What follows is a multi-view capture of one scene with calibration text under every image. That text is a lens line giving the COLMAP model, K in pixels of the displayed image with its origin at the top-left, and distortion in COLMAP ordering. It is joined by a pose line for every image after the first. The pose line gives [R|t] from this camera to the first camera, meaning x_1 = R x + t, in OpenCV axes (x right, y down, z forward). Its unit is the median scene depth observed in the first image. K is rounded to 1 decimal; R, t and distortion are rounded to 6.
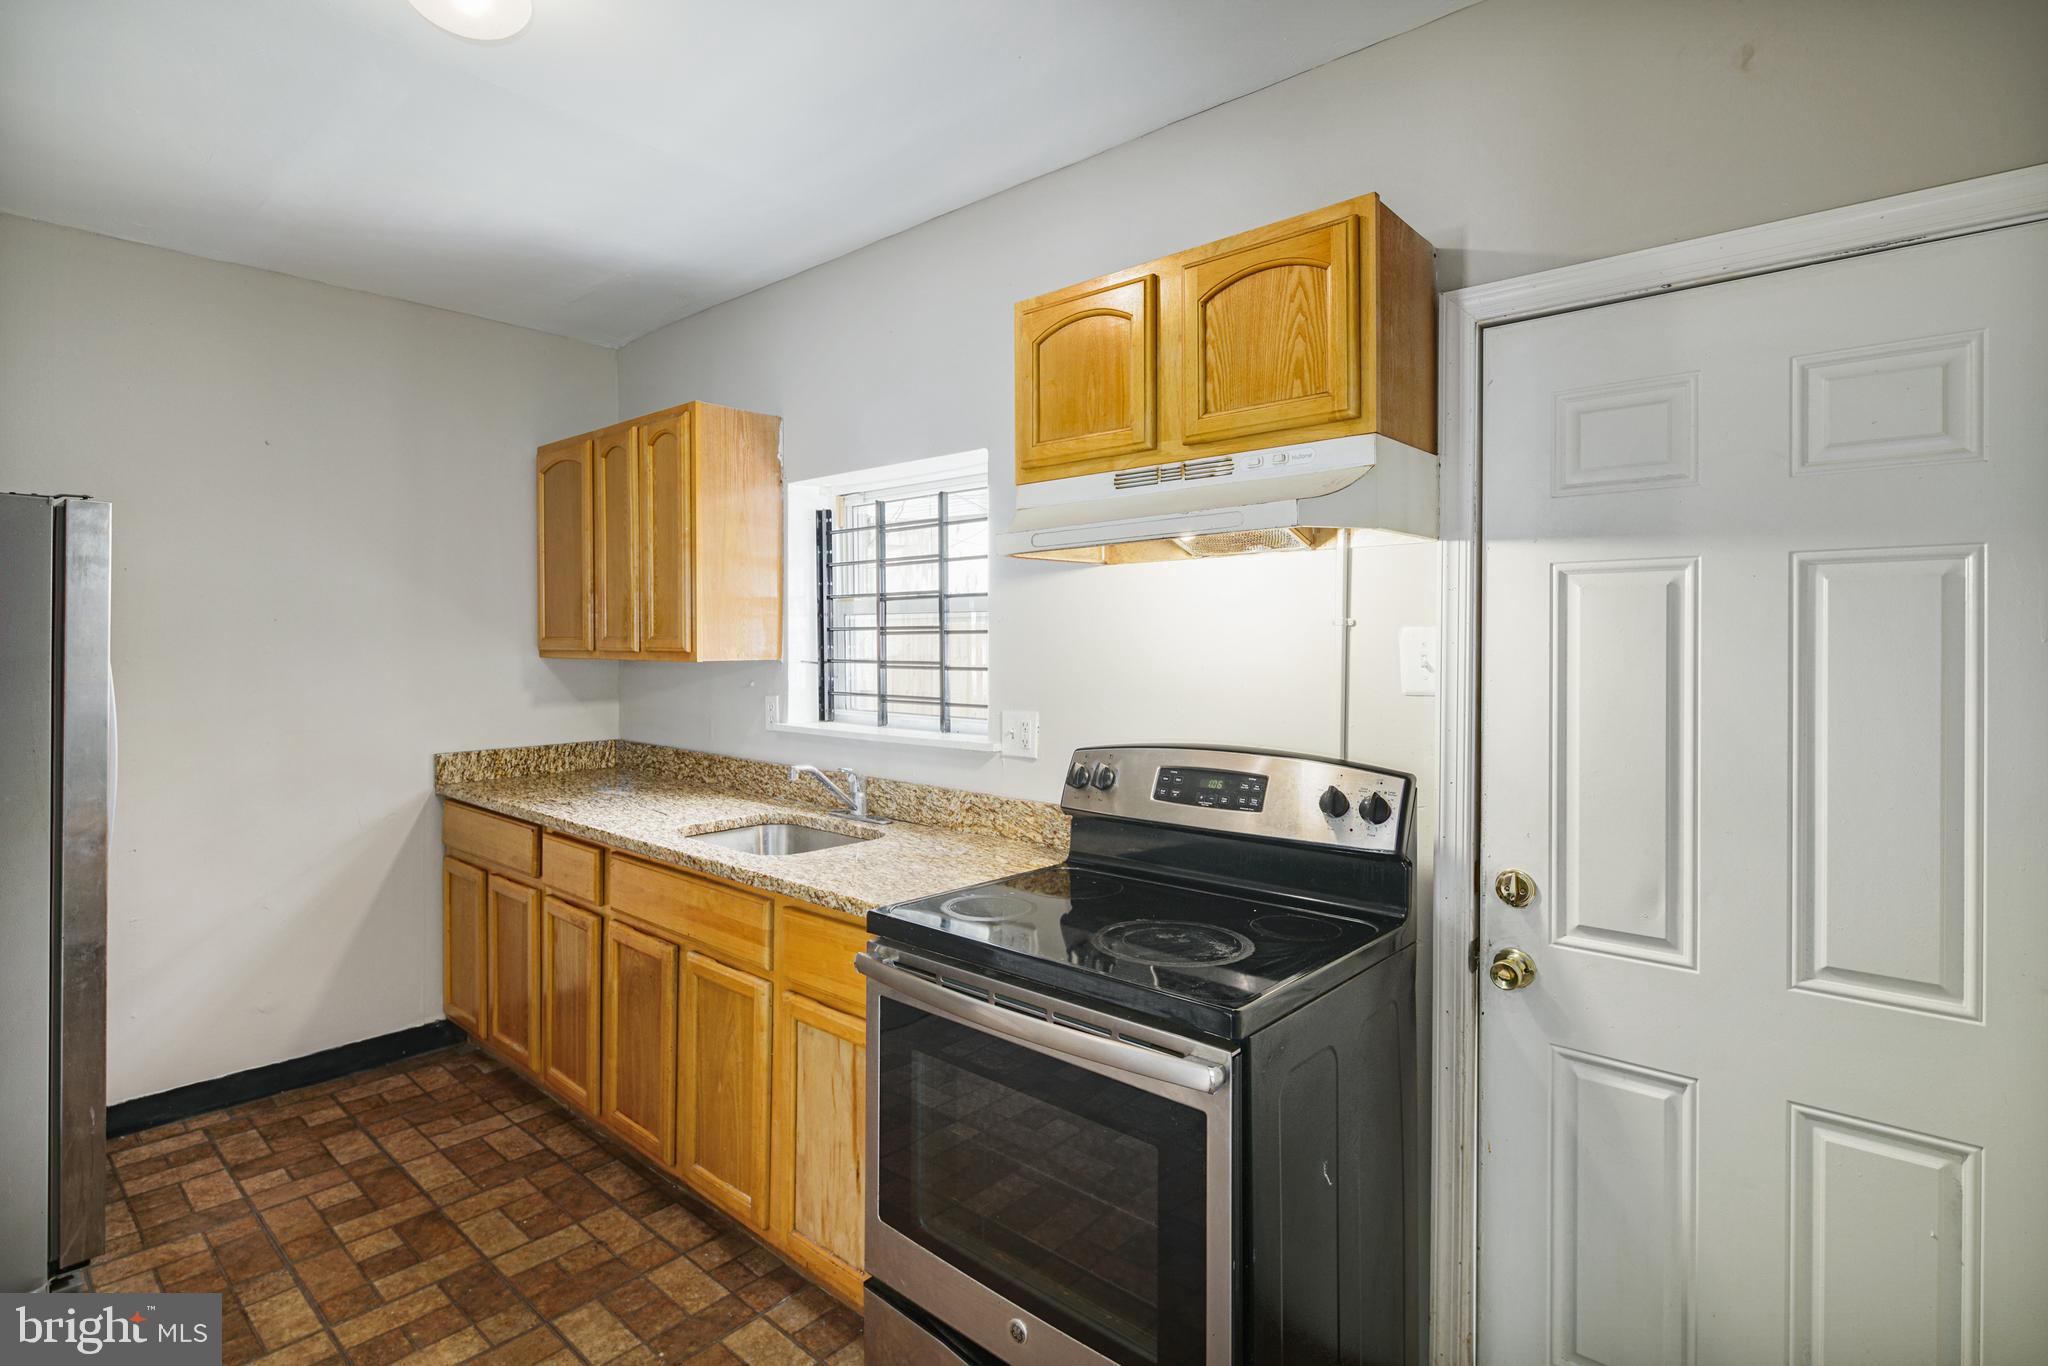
lens RADIAL K [[1007.5, 0, 1013.6], [0, 1007.5, 641.0], [0, 0, 1]] dist [0.002621, -0.000730]
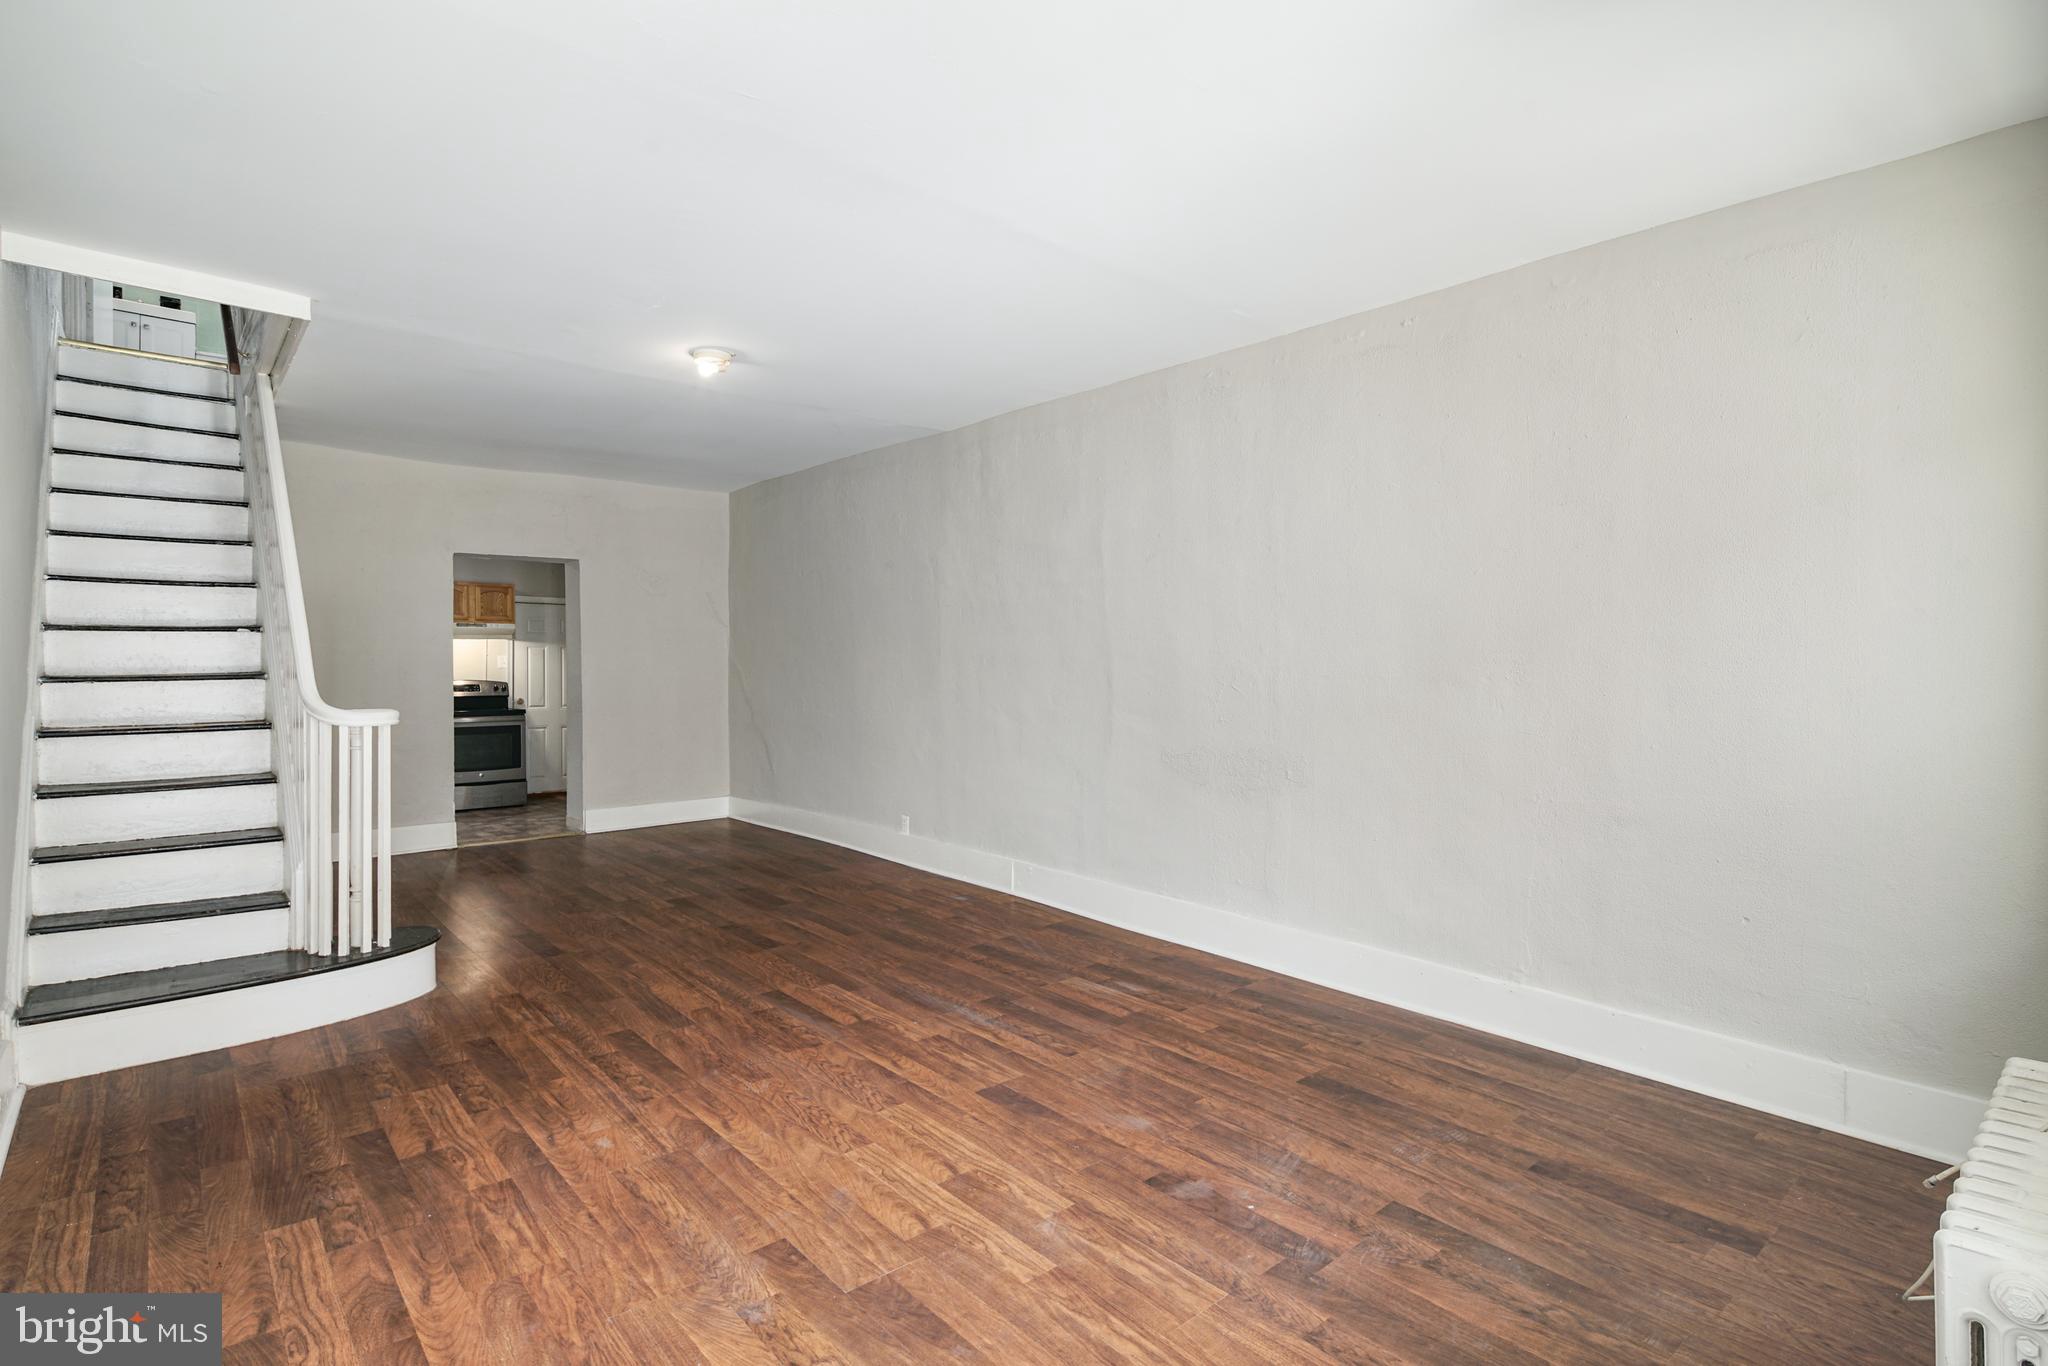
lens RADIAL K [[1002.9, 0, 1016.9], [0, 1002.9, 667.5], [0, 0, 1]] dist [0.000673, -0.000364]
pose [[0.107415, -0.001808, 0.994213, -3.061866], [0.004219, 0.999990, 0.001362, 0.035206], [-0.994205, 0.004048, 0.107421, -1.526031]]
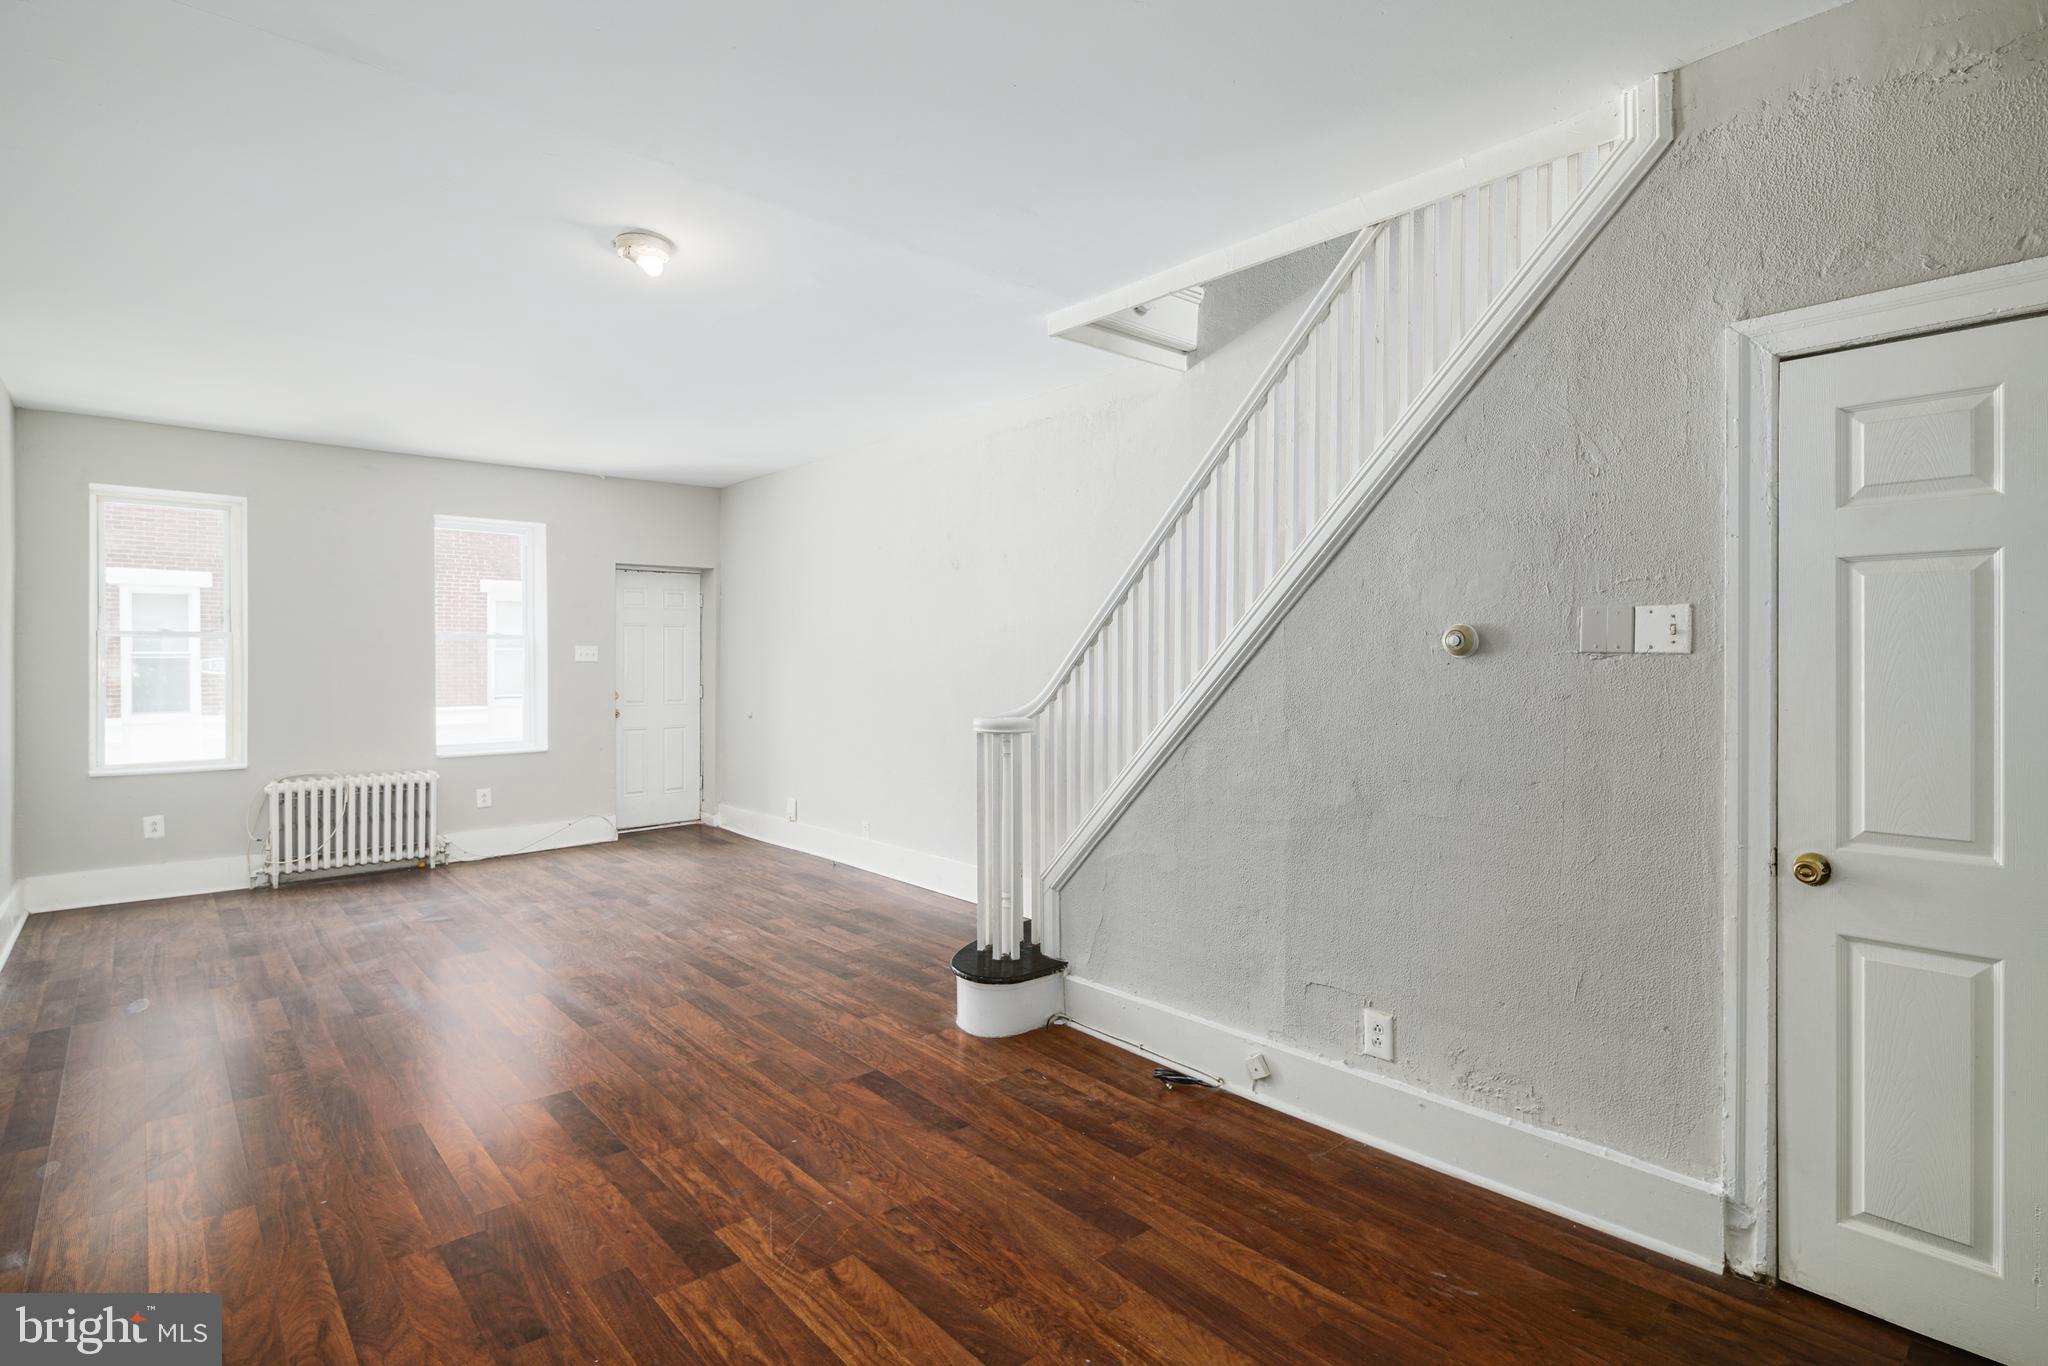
lens RADIAL K [[1000.1, 0, 1013.4], [0, 1000.1, 654.3], [0, 0, 1]] dist [-0.000155, -0.000078]
pose [[-0.099680, 0.005302, -0.995005, -0.364216], [-0.004218, 0.999975, 0.005751, -0.003143], [0.995011, 0.004771, -0.099655, -0.312382]]
